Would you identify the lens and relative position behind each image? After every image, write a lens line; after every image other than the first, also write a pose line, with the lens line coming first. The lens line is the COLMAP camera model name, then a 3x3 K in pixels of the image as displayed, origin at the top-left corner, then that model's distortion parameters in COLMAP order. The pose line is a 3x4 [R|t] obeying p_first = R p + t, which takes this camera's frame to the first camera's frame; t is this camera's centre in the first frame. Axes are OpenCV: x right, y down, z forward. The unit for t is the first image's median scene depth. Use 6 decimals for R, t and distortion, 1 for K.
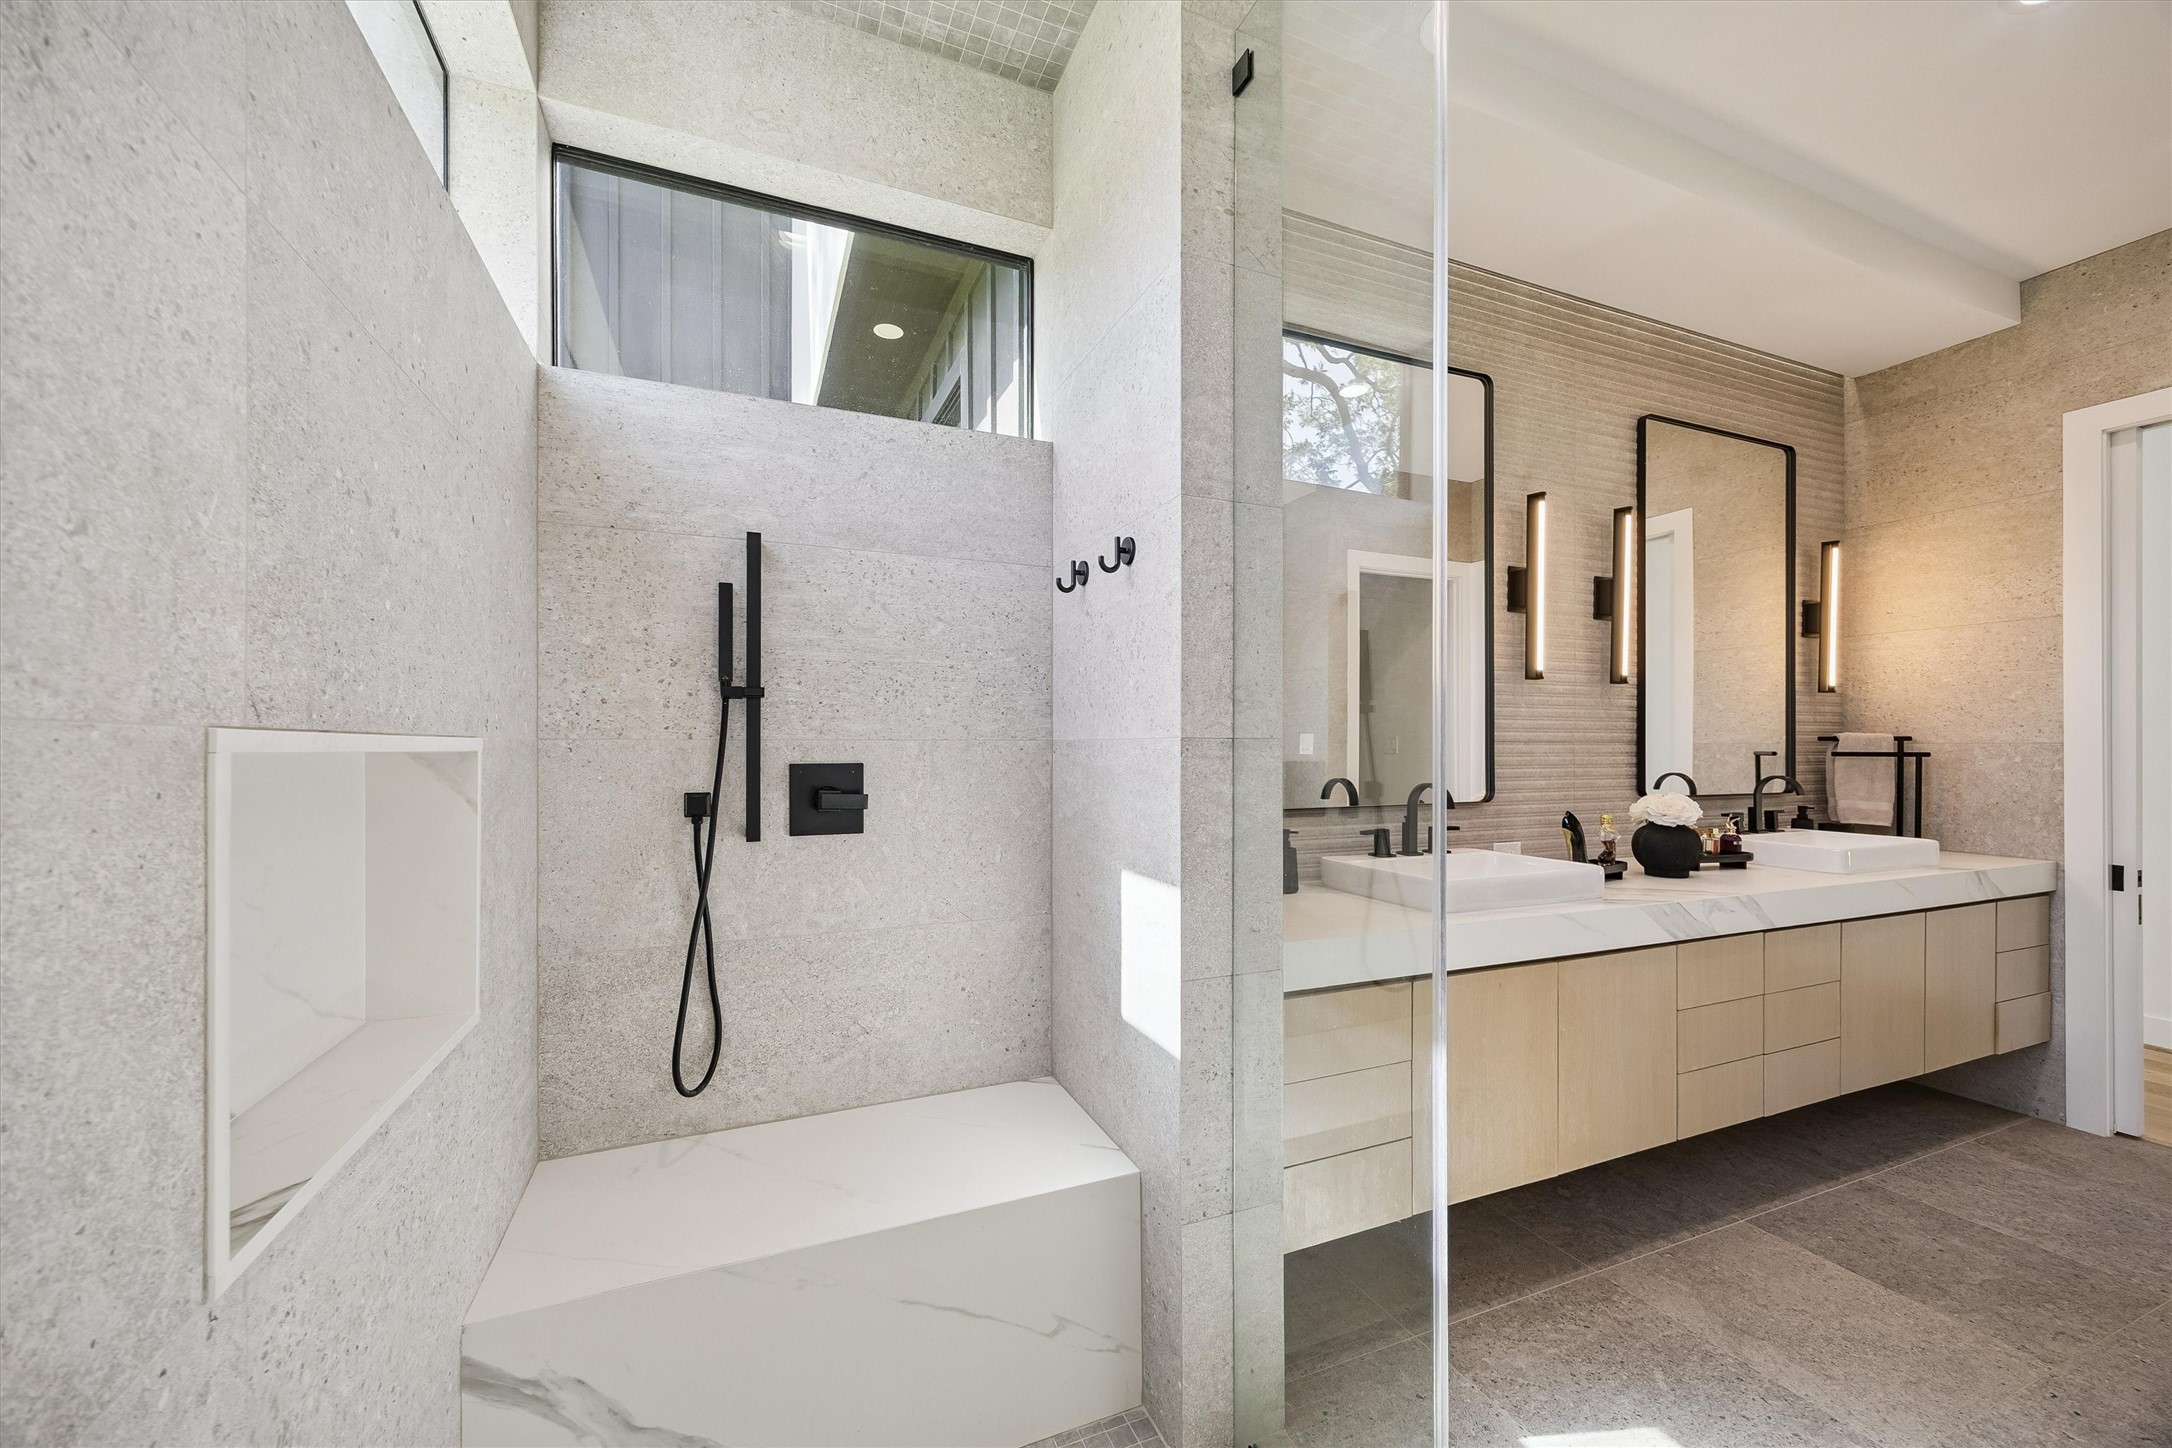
lens RADIAL K [[846.5, 0, 1084.6], [0, 846.5, 739.1], [0, 0, 1]] dist [0.001751, 0.000182]
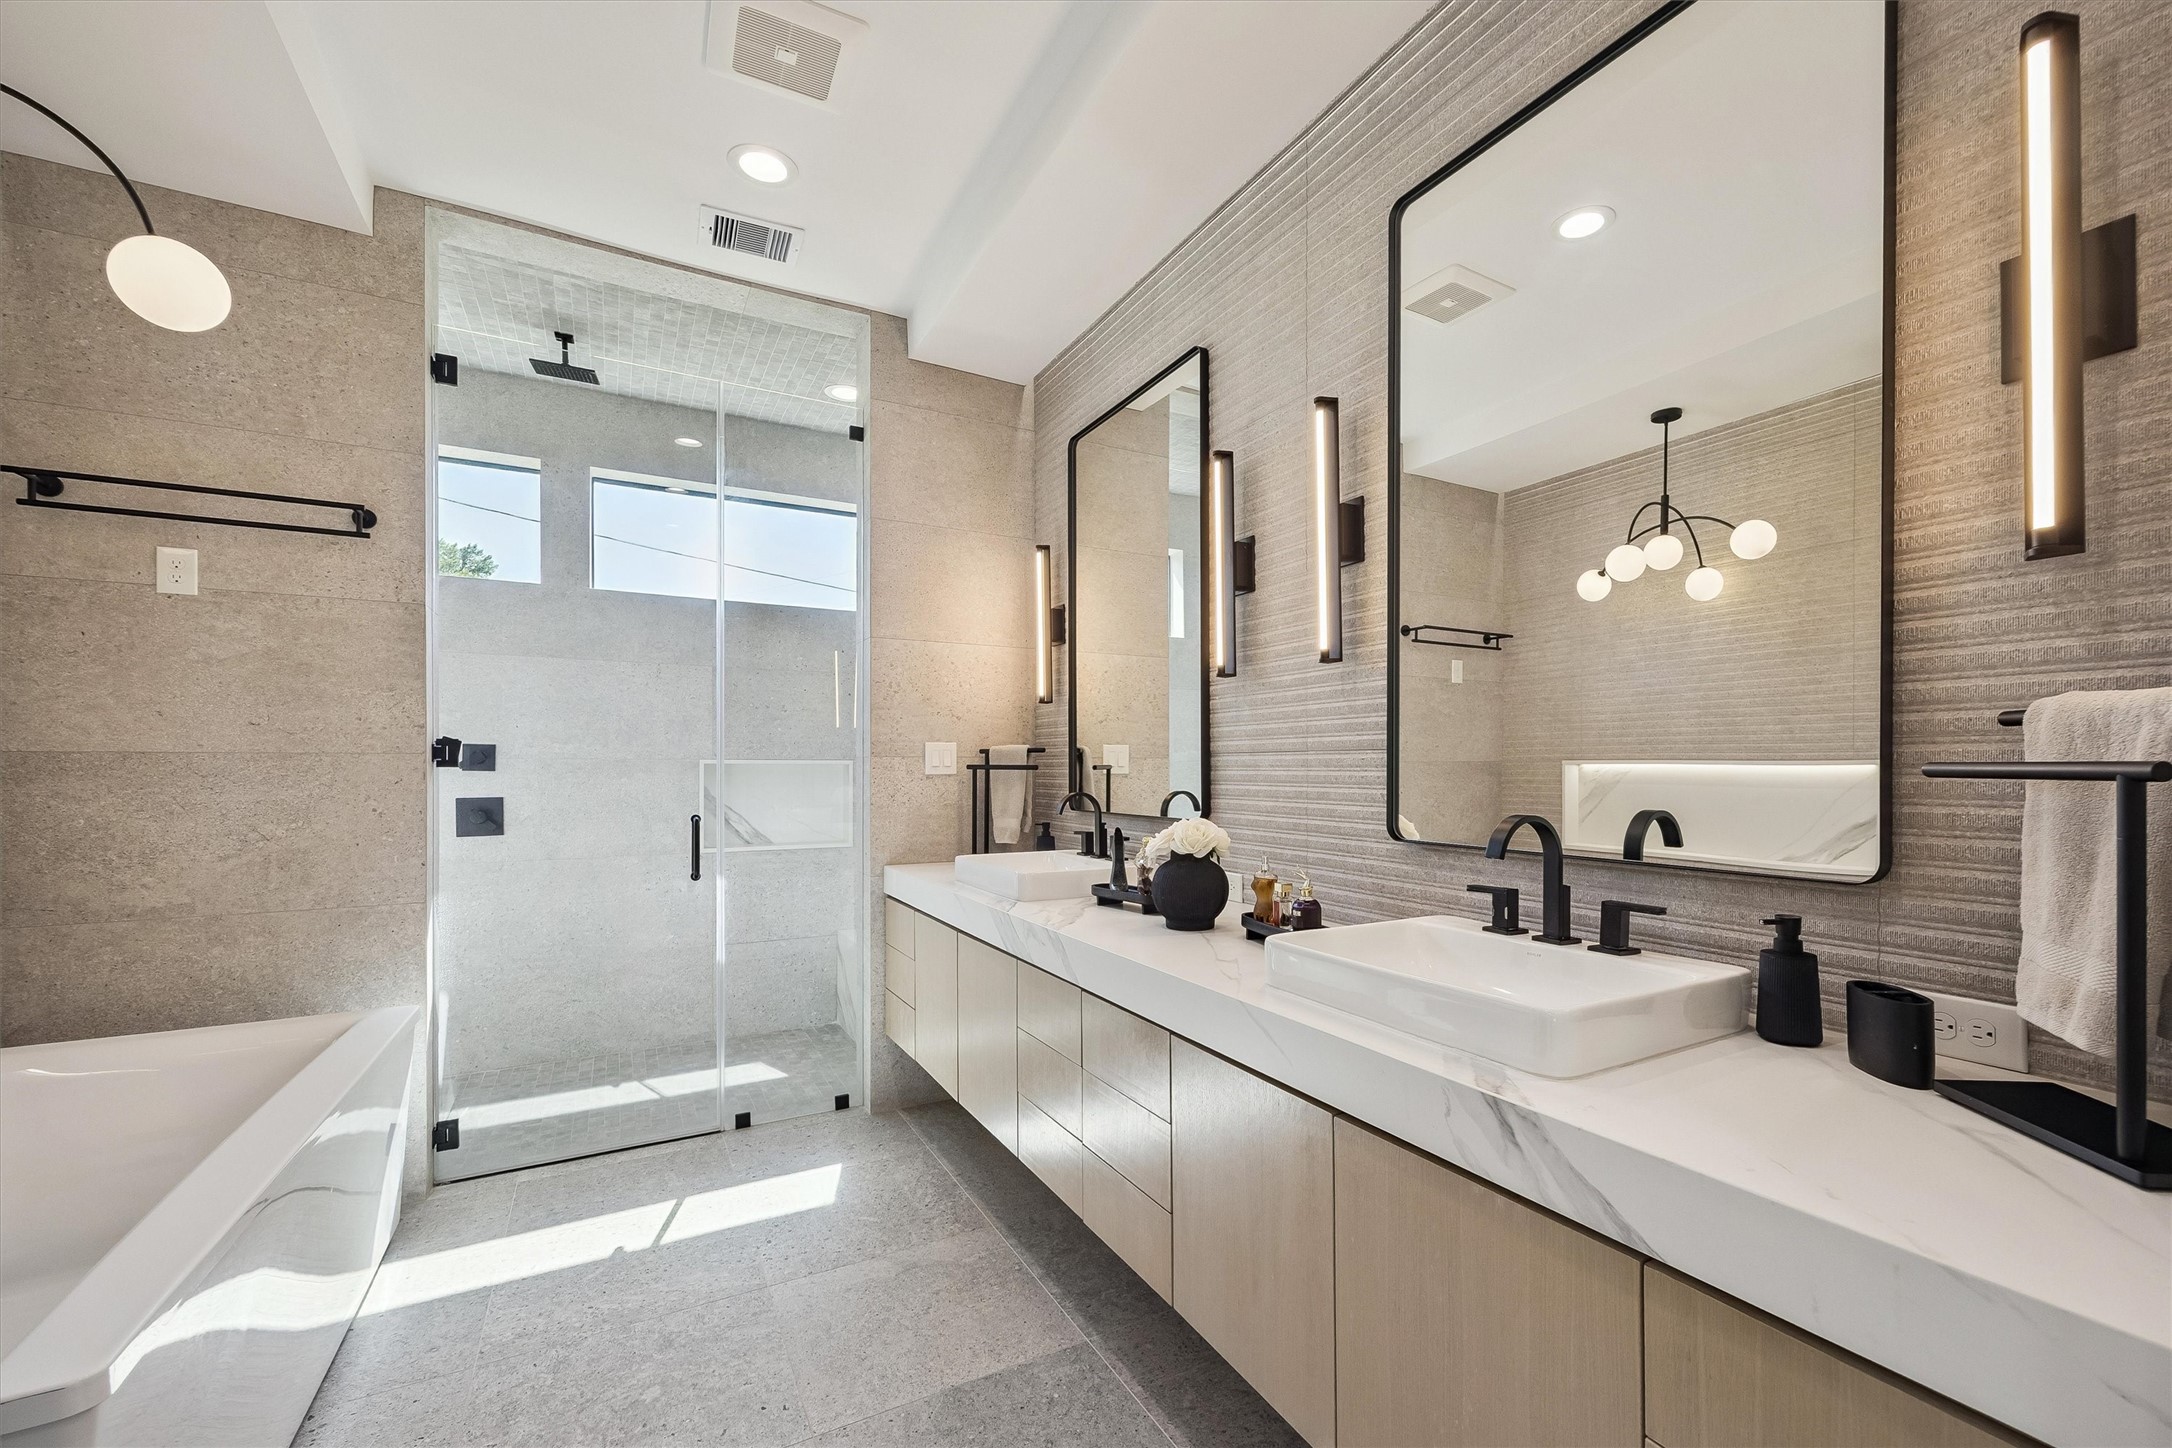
lens RADIAL K [[846.5, 0, 1066.6], [0, 846.5, 765.2], [0, 0, 1]] dist [0.001751, 0.000182]
pose [[0.098389, -0.005830, -0.995131, 1.305326], [0.002850, 0.999980, -0.005577, 0.020288], [0.995144, -0.002288, 0.098403, 0.744955]]
